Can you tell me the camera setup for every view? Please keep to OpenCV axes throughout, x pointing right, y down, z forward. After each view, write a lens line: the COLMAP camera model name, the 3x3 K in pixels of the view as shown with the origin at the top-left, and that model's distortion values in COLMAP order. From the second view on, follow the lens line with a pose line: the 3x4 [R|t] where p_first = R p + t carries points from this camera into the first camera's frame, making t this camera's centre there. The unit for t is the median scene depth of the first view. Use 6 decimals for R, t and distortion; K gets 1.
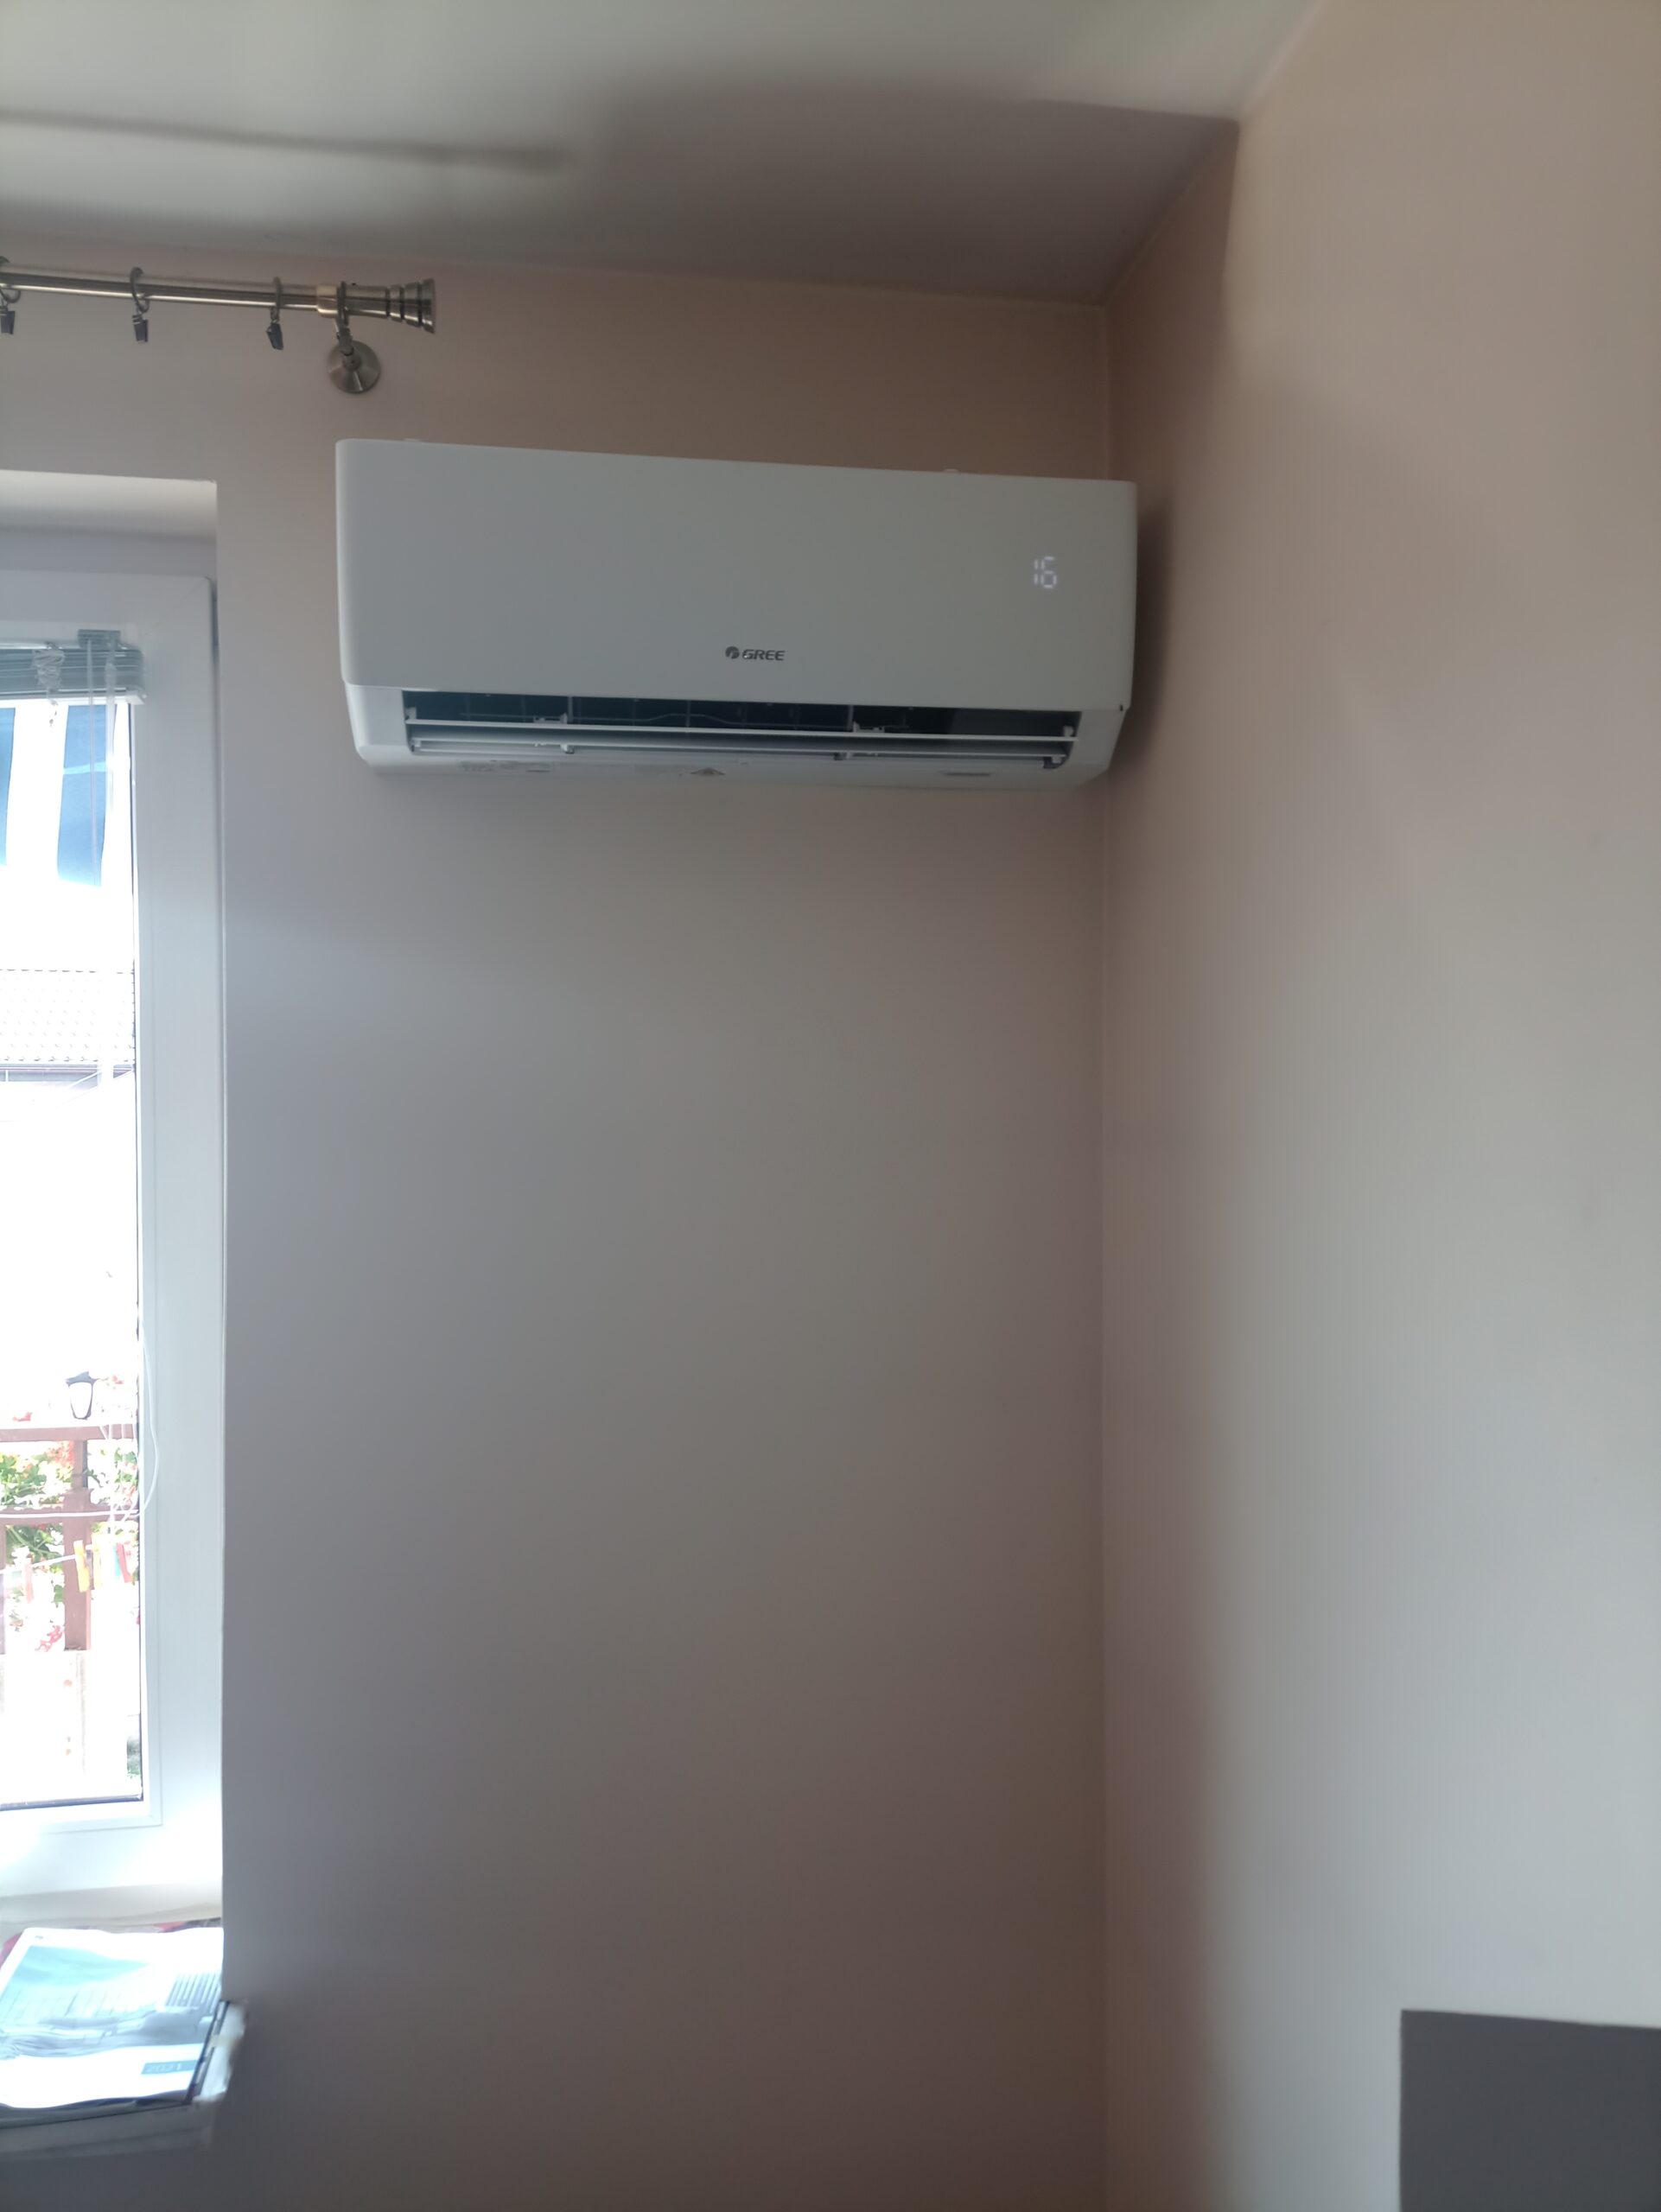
lens RADIAL K [[1641.5, 0, 830.5], [0, 1641.5, 1106.0], [0, 0, 1]] dist [-0.002710, -0.007888]
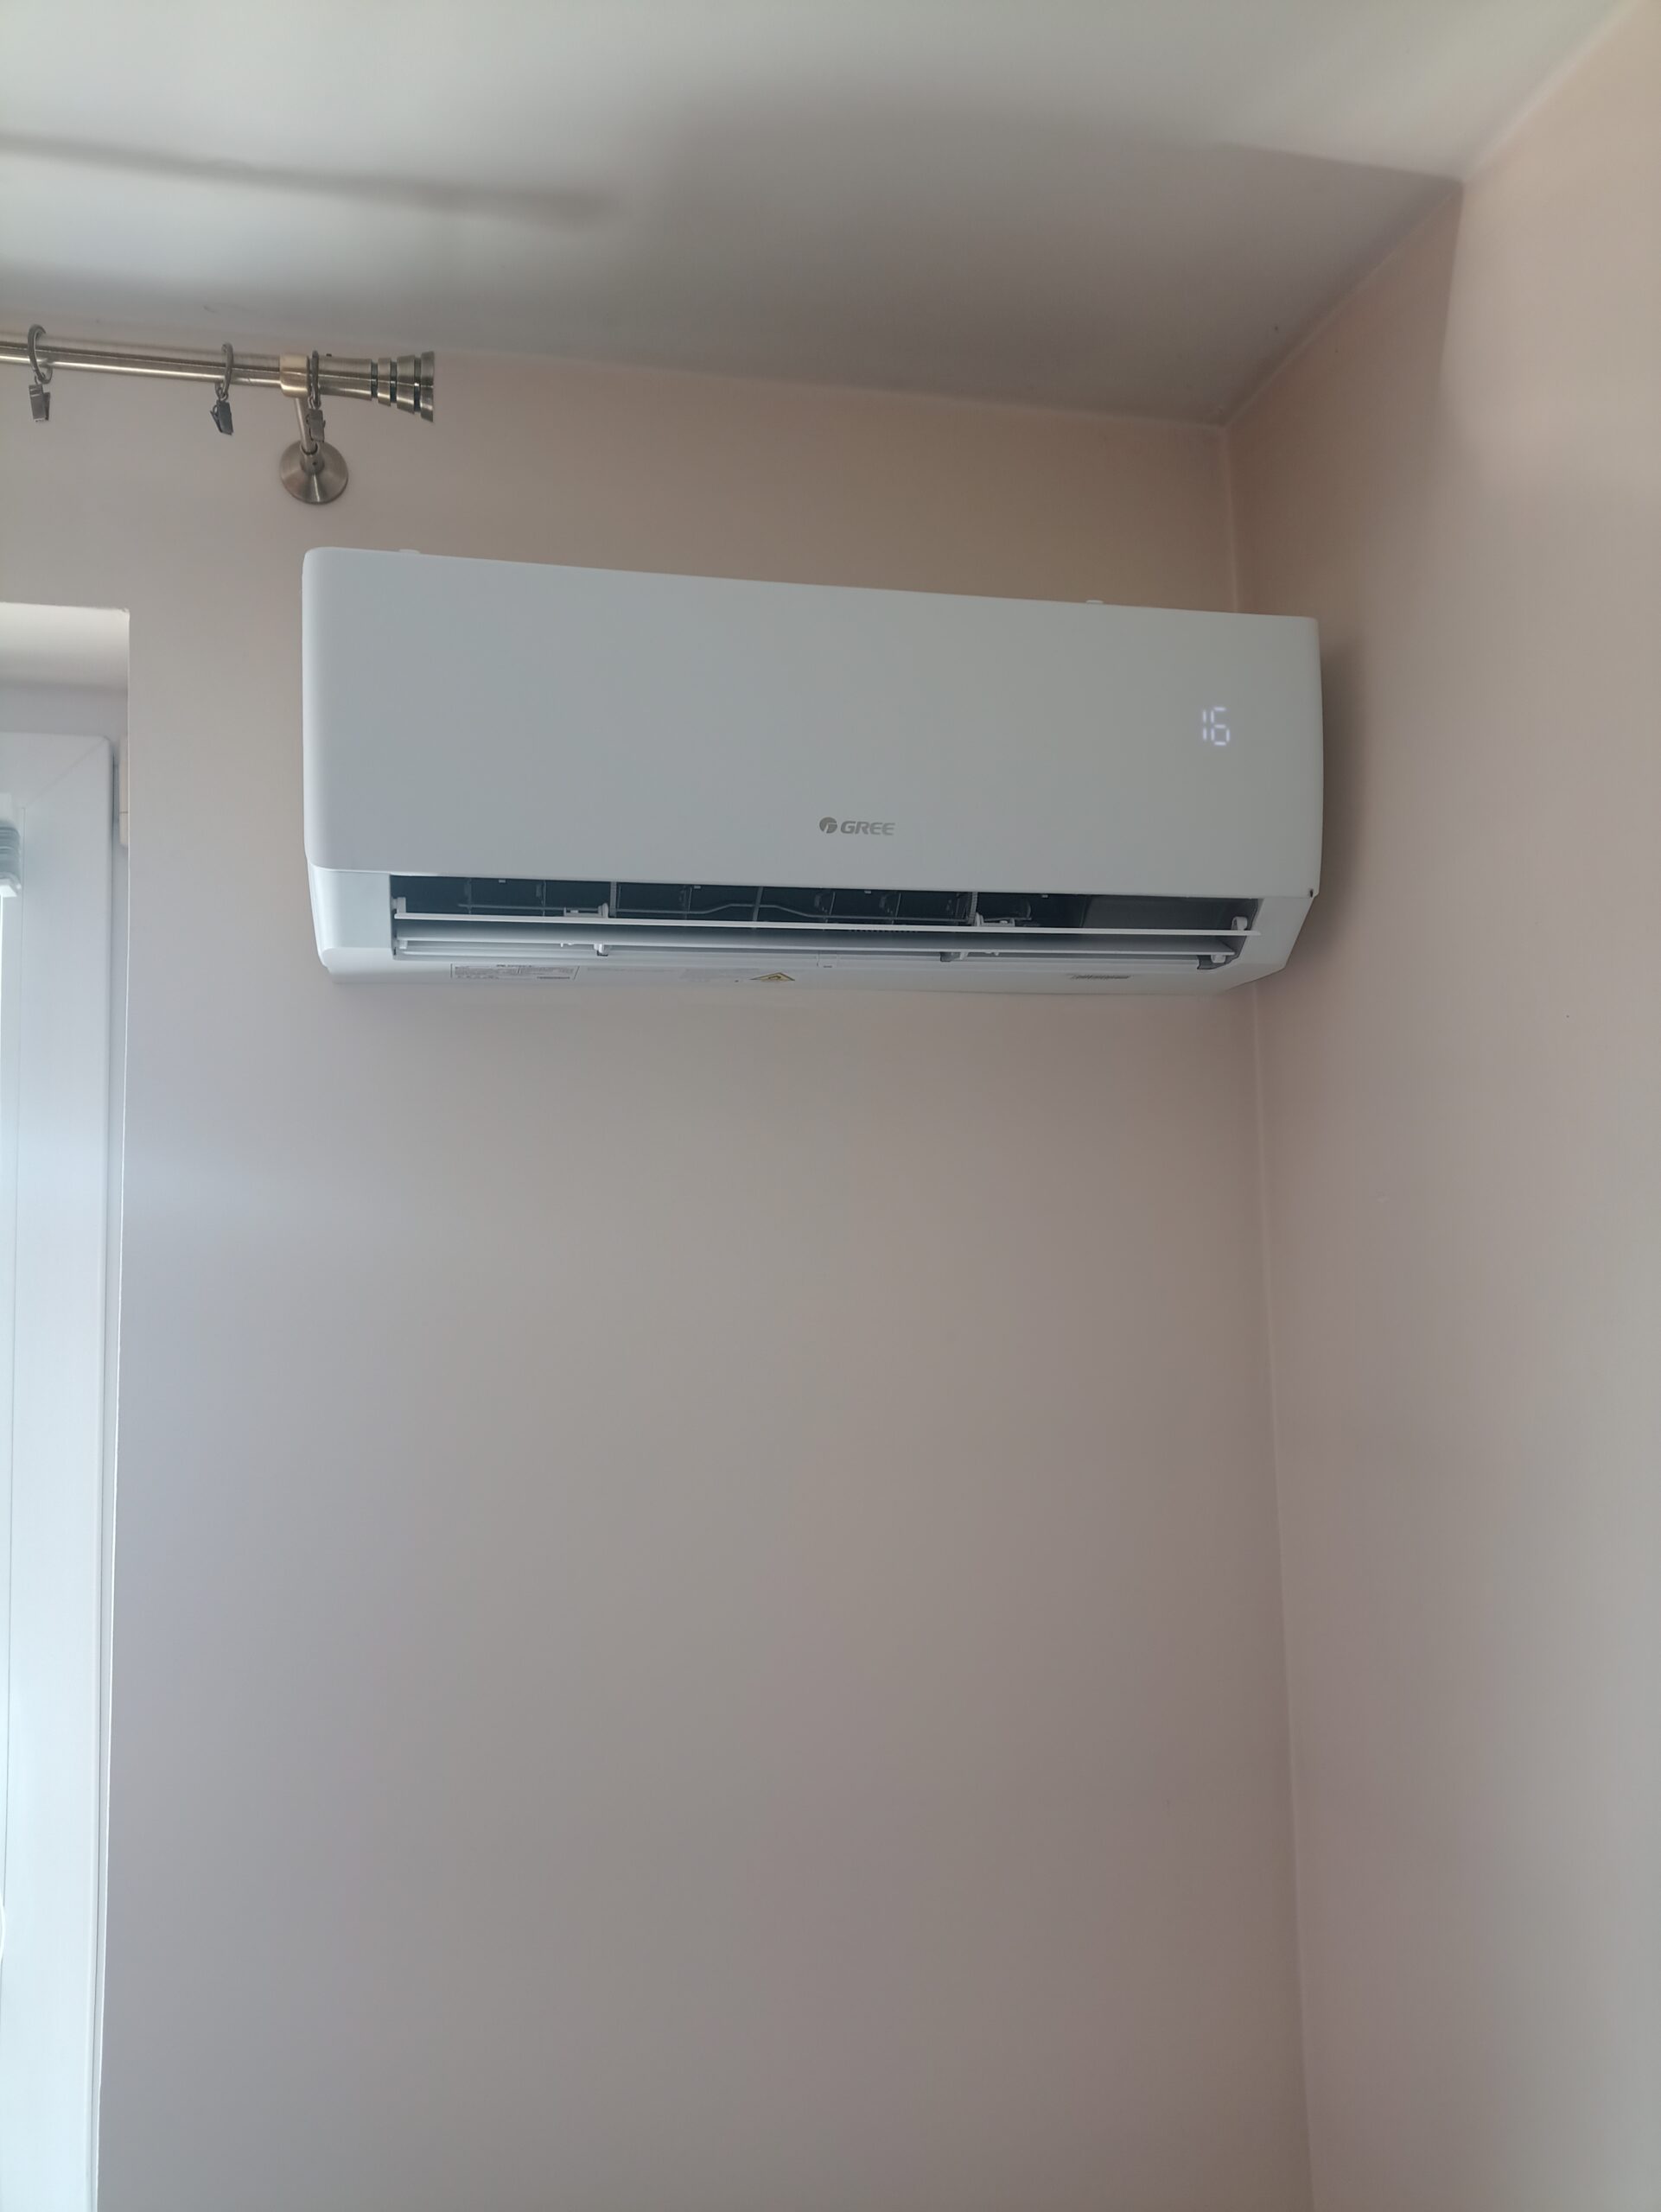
lens RADIAL K [[1641.5, 0, 830.5], [0, 1641.5, 1106.0], [0, 0, 1]] dist [-0.002710, -0.007888]
pose [[0.996247, -0.015262, 0.085195, -0.123433], [0.024697, 0.993535, -0.110808, -0.059959], [-0.082953, 0.112496, 0.990184, 0.251584]]
